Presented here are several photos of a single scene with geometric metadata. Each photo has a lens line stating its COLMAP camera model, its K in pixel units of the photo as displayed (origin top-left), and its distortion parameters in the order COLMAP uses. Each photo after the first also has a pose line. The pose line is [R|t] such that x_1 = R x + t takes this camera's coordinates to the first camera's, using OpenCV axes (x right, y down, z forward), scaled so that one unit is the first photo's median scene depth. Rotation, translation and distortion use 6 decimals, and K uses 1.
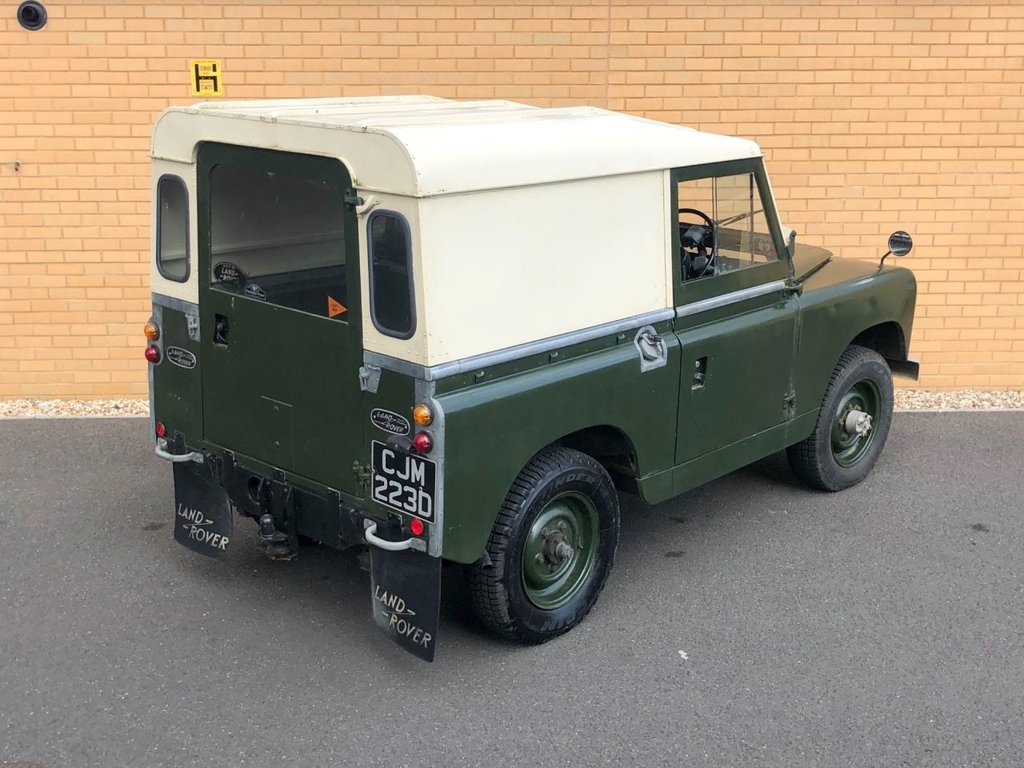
lens RADIAL K [[1250.8, 0, 487.0], [0, 1250.8, 399.9], [0, 0, 1]] dist [-0.006256, -0.001695]
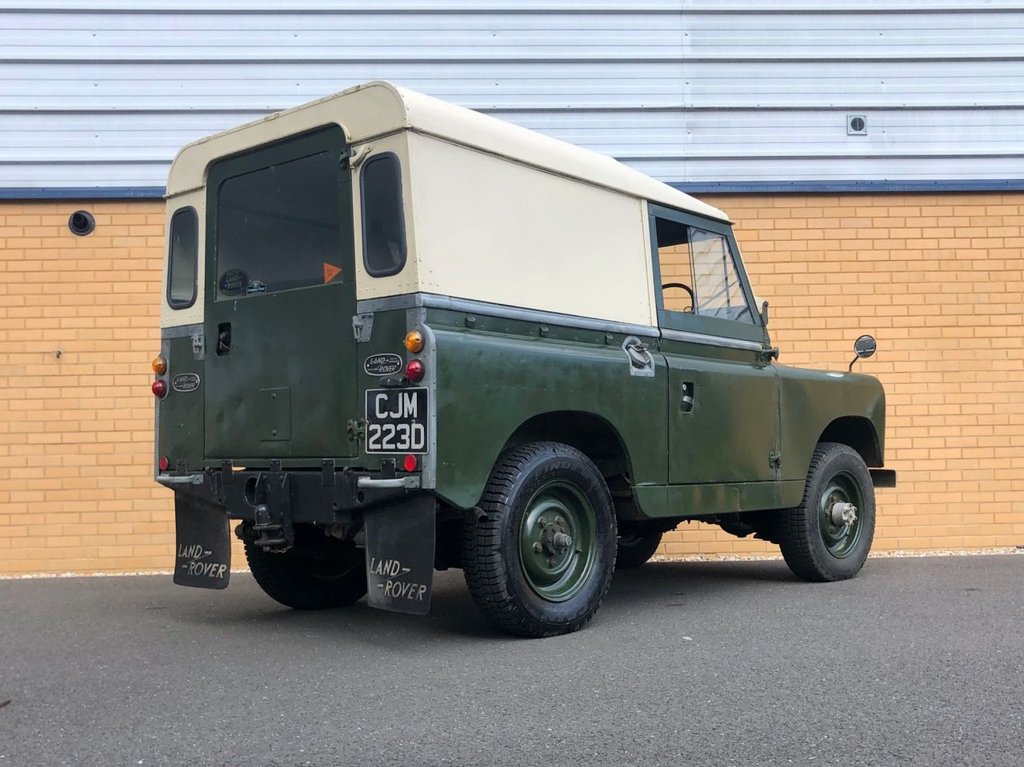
lens RADIAL K [[1112.9, 0, 514.6], [0, 1112.9, 421.5], [0, 0, 1]] dist [0.020941, -0.042874]
pose [[0.999593, -0.021744, 0.018446, 0.008934], [0.025780, 0.965585, -0.258806, 0.240905], [-0.012184, 0.259176, 0.965753, 0.114696]]
